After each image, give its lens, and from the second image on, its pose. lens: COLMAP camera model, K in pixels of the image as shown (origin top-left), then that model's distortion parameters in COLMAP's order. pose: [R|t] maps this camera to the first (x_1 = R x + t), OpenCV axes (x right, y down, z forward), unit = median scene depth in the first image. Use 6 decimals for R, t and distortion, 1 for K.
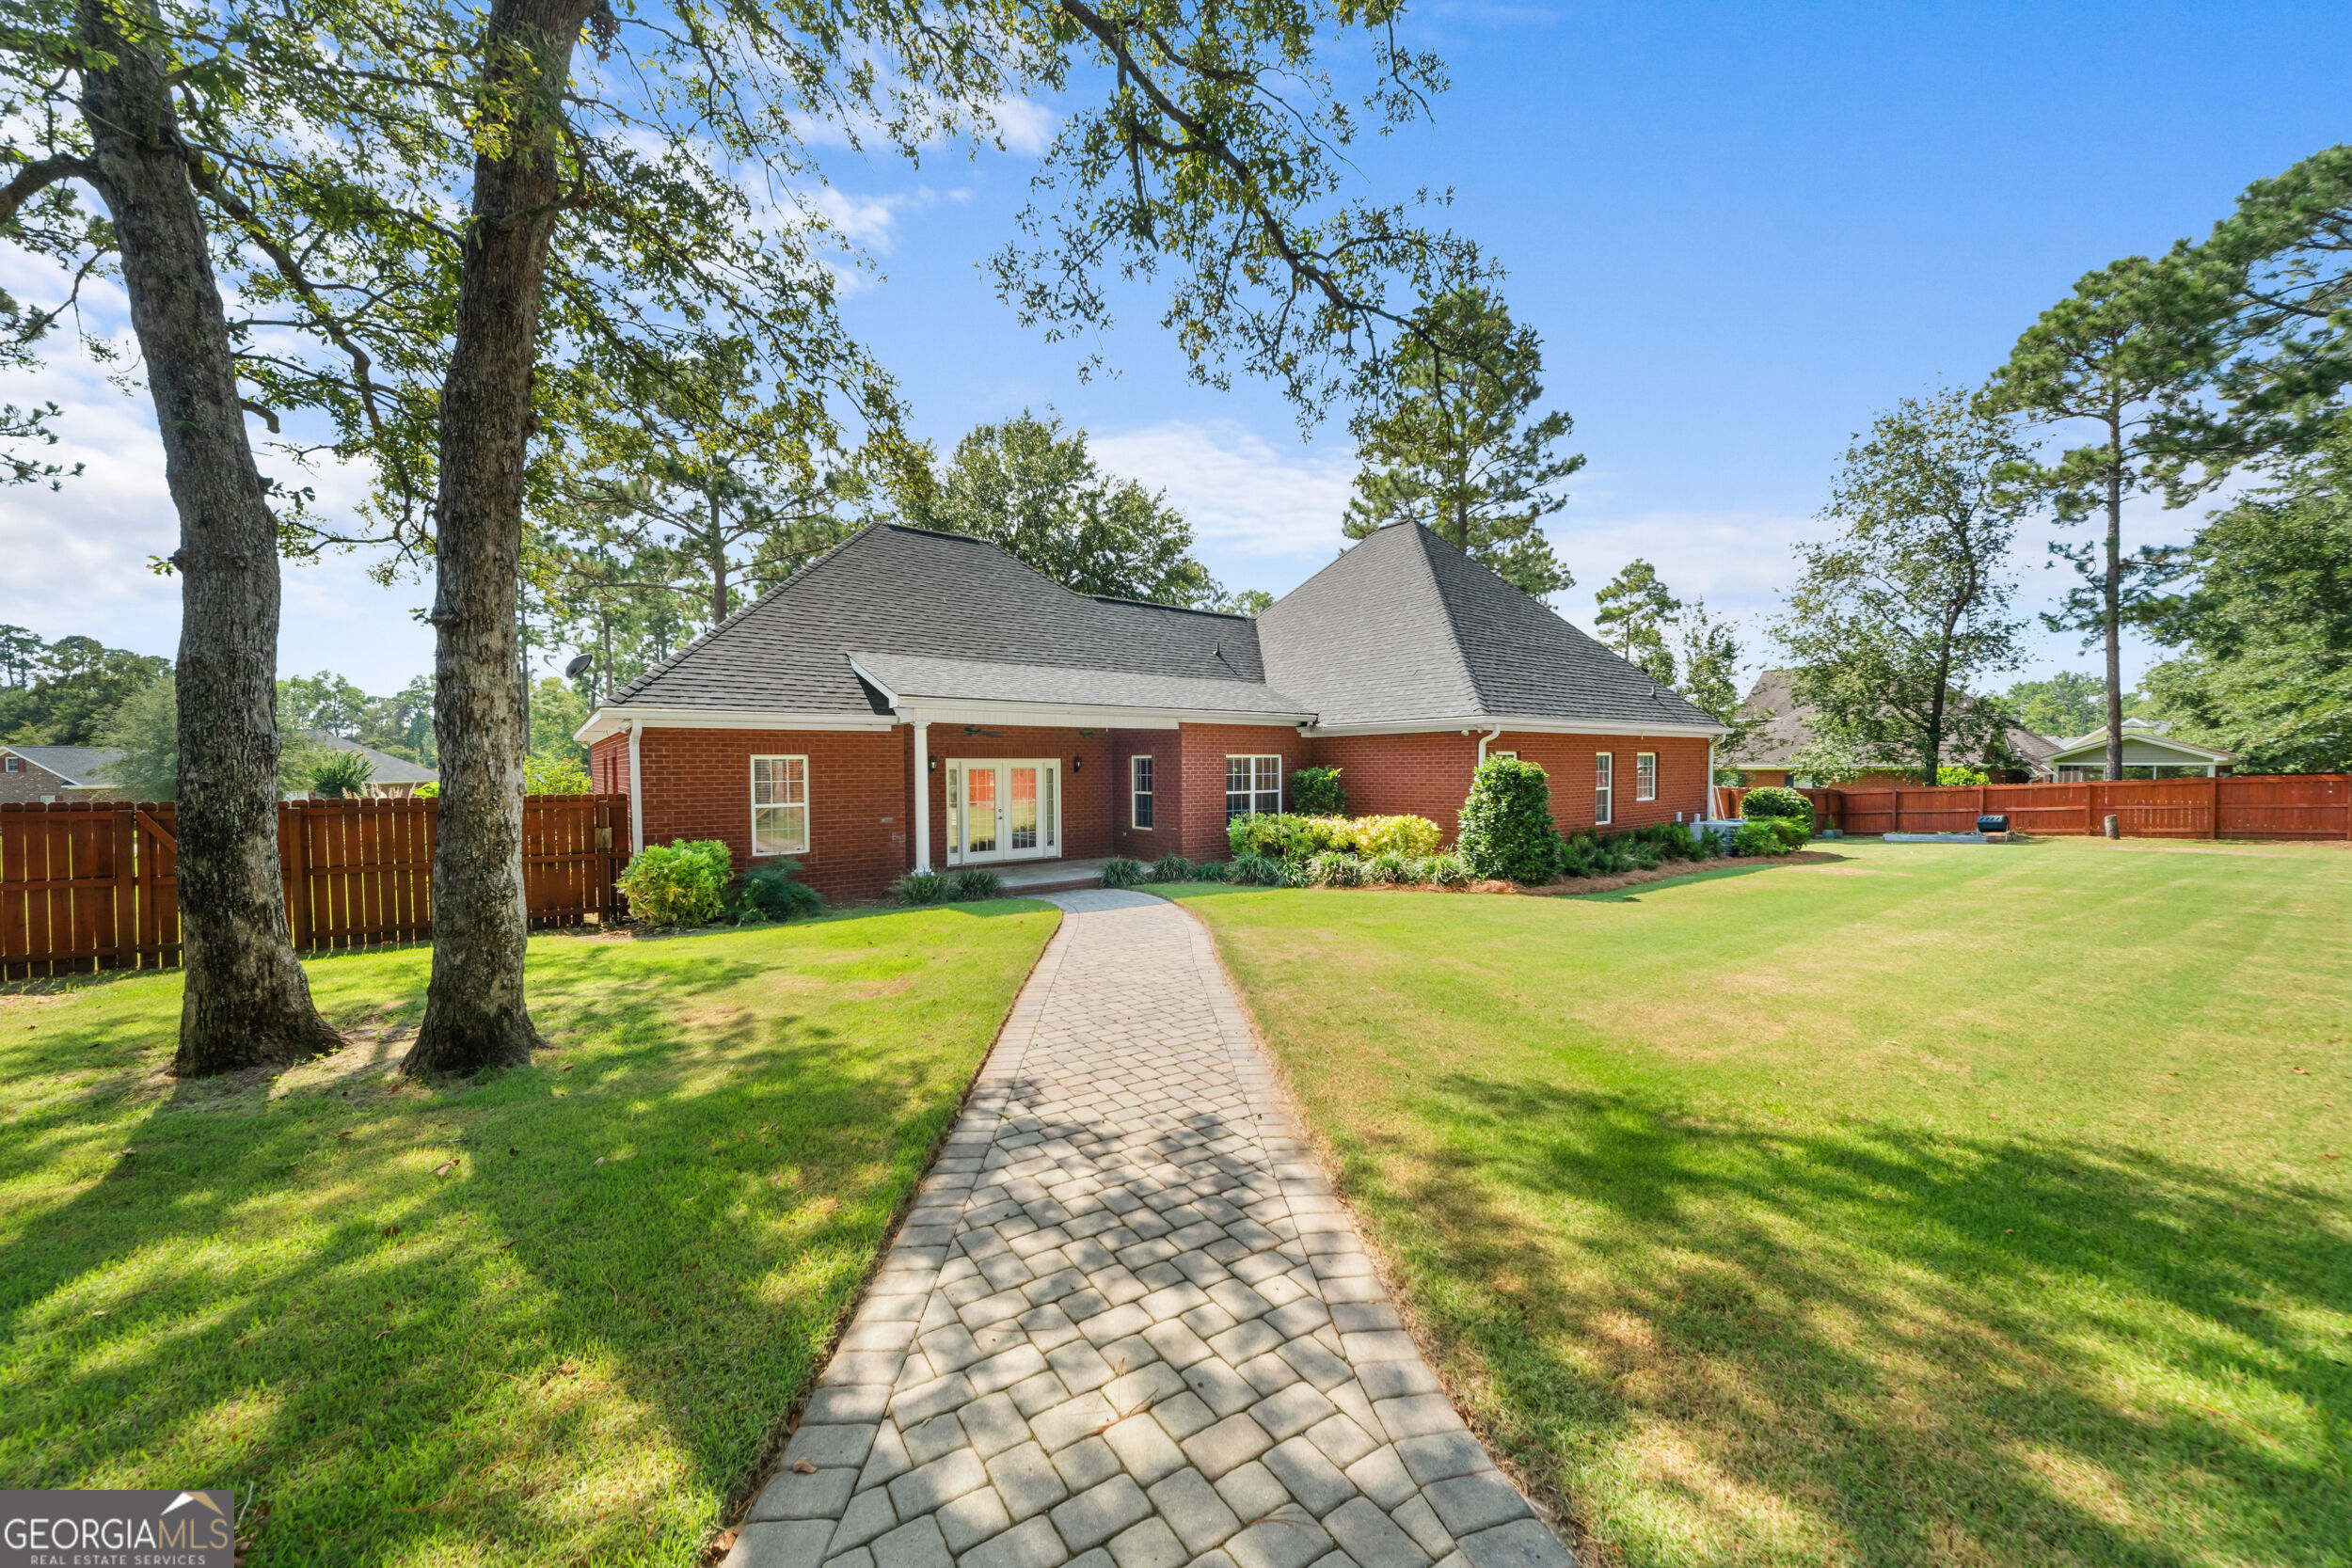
lens RADIAL K [[815.7, 0, 1161.4], [0, 815.7, 780.6], [0, 0, 1]] dist [0.000197, -0.000007]
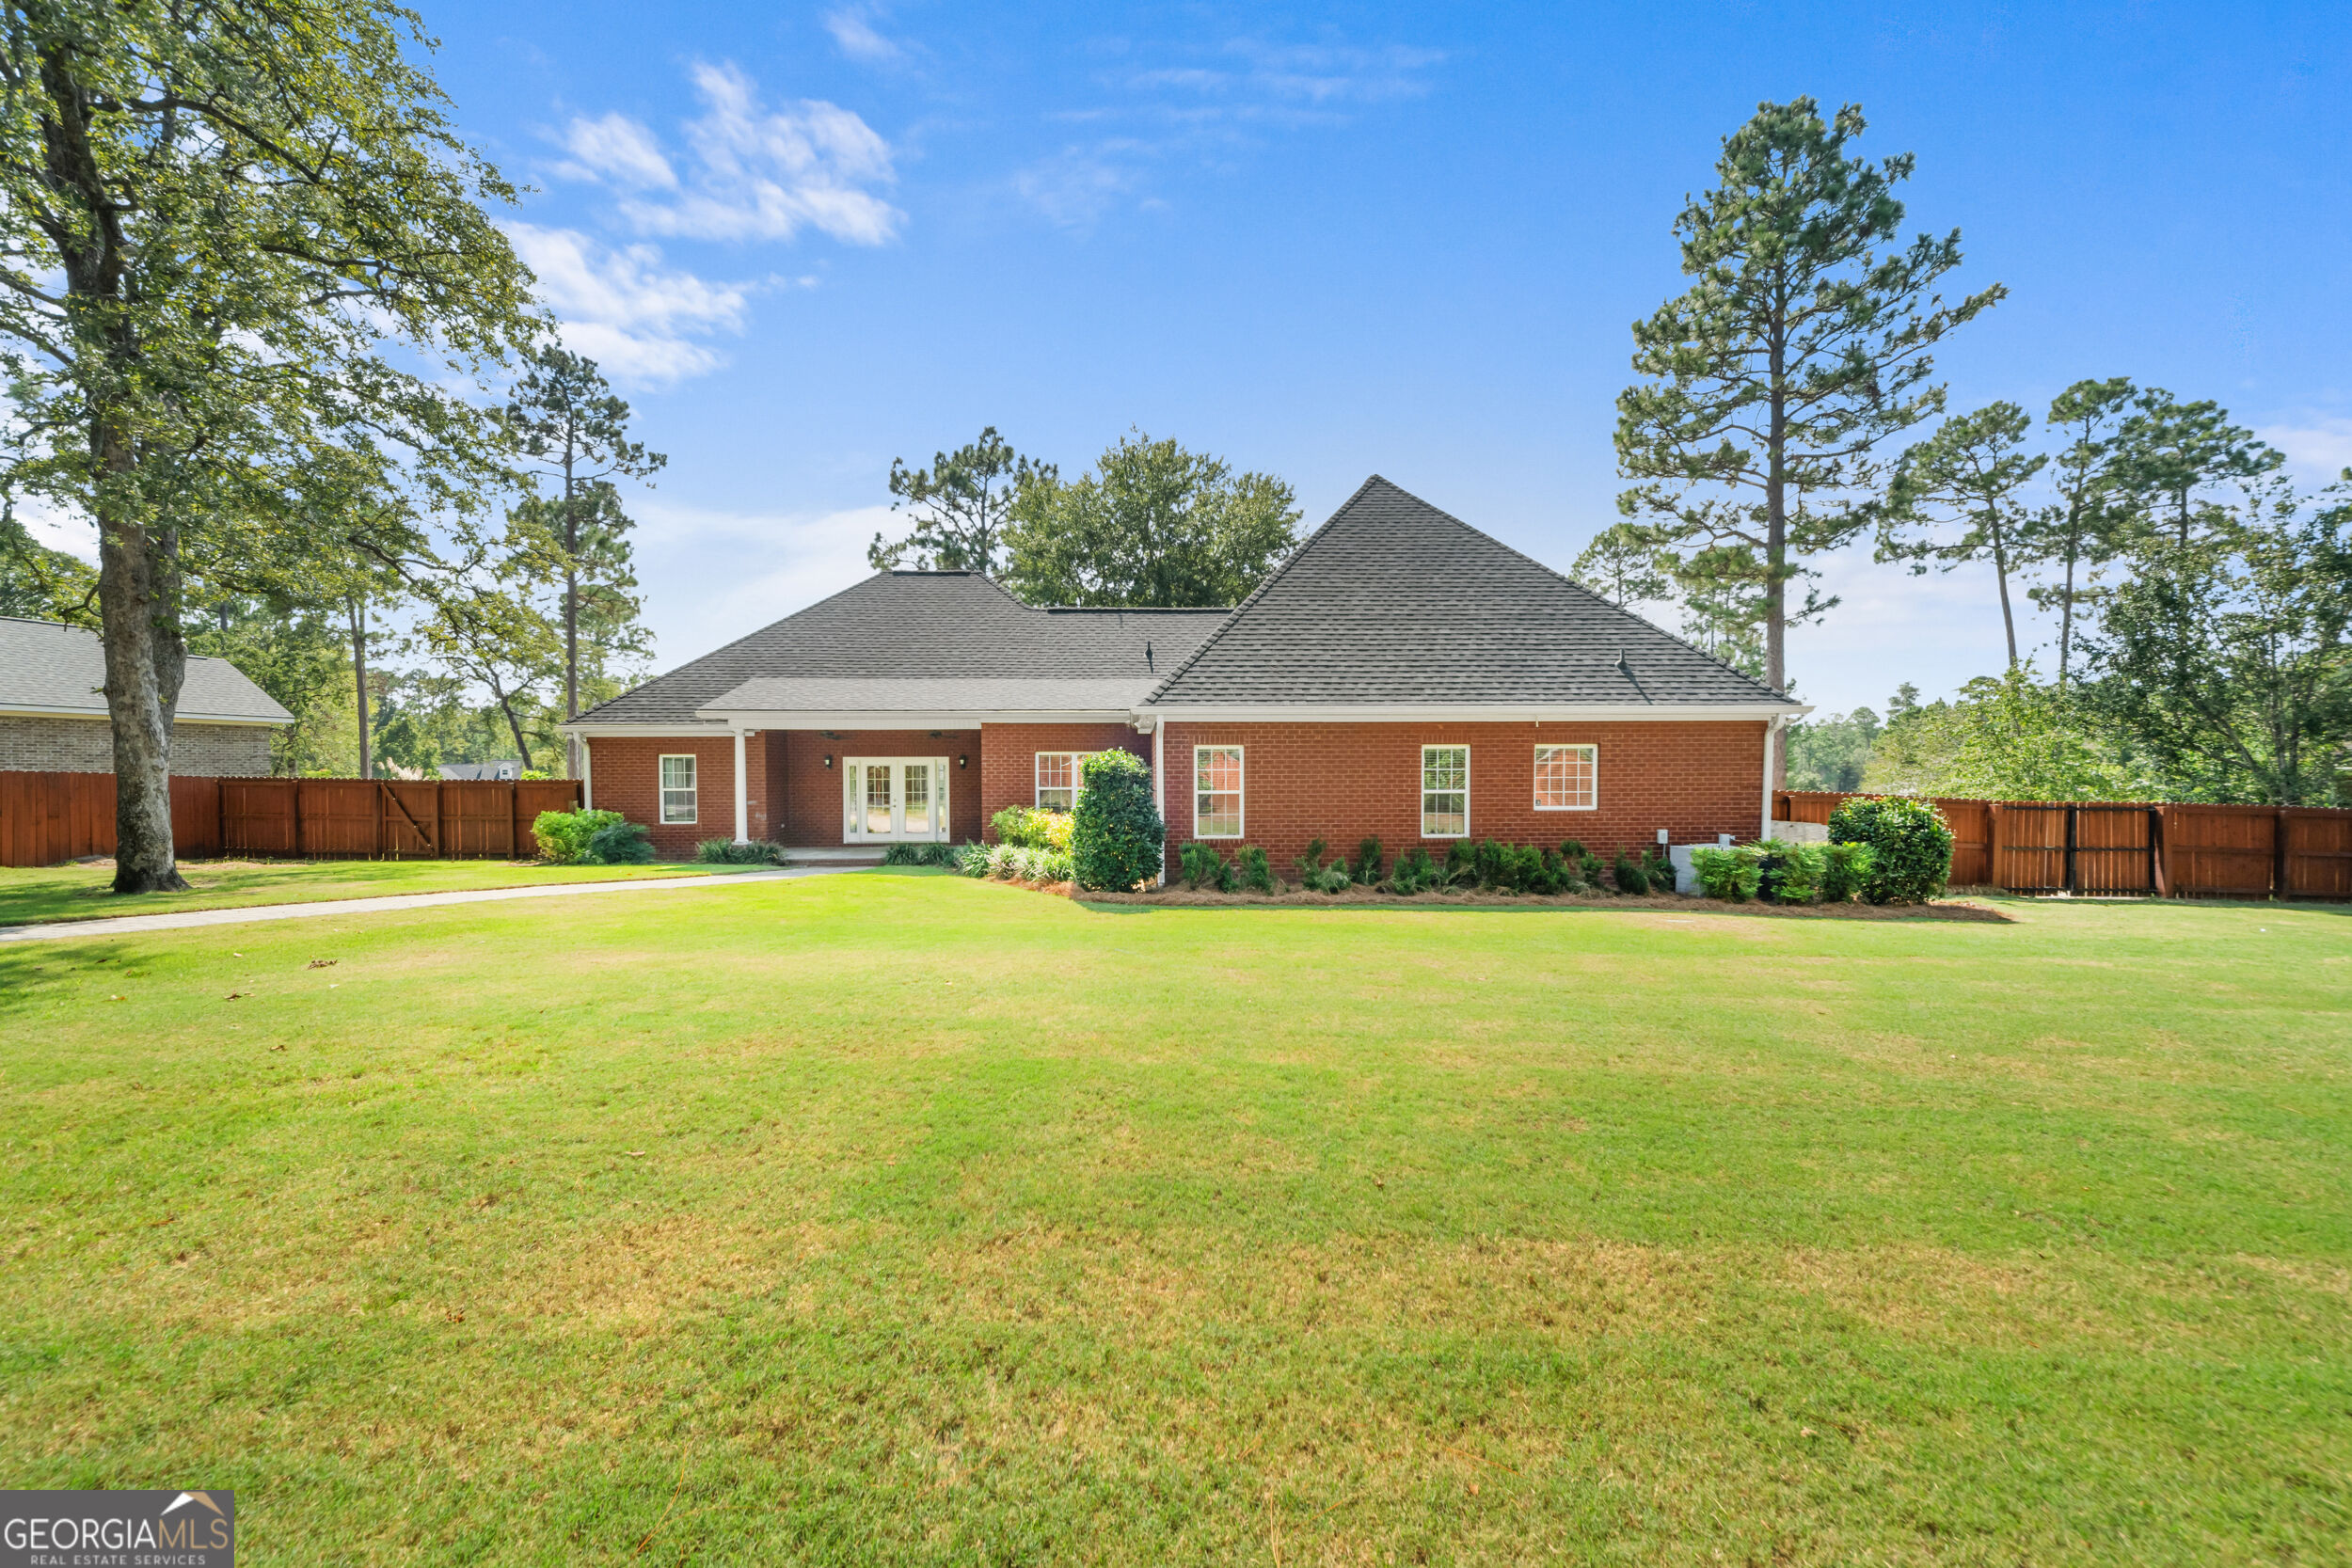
lens RADIAL K [[815.7, 0, 1161.4], [0, 815.7, 780.6], [0, 0, 1]] dist [0.000197, -0.000007]
pose [[0.825059, 0.008499, -0.564982, 0.805228], [-0.011890, 0.999927, -0.002320, 0.005638], [0.564921, 0.008632, 0.825100, 0.226143]]
